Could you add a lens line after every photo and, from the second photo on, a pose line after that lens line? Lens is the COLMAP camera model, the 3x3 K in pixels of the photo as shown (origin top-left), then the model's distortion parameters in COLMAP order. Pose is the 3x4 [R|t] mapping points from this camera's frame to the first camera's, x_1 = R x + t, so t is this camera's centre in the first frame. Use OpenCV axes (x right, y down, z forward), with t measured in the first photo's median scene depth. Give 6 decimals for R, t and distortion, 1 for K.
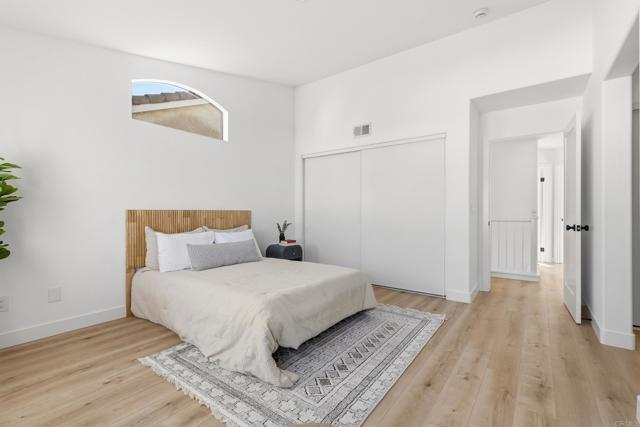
lens RADIAL K [[291.1, 0, 319.4], [0, 291.1, 212.5], [0, 0, 1]] dist [0.000907, 0.000168]
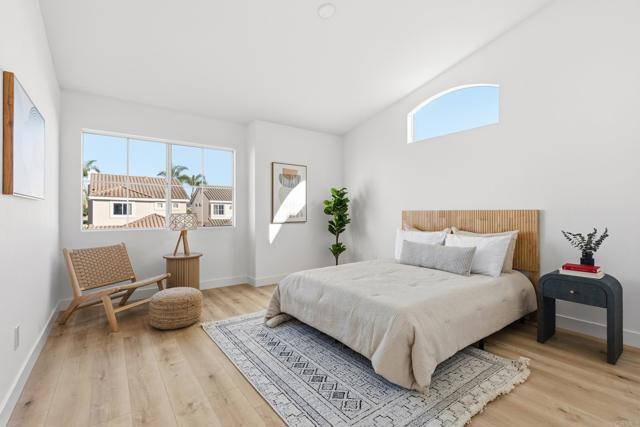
lens RADIAL K [[291.1, 0, 319.8], [0, 291.1, 212.5], [0, 0, 1]] dist [0.000907, 0.000168]
pose [[-0.295750, 0.002108, -0.955263, 0.974674], [-0.002233, 0.999993, 0.002898, -0.004780], [0.955263, 0.002990, -0.295744, 1.300467]]
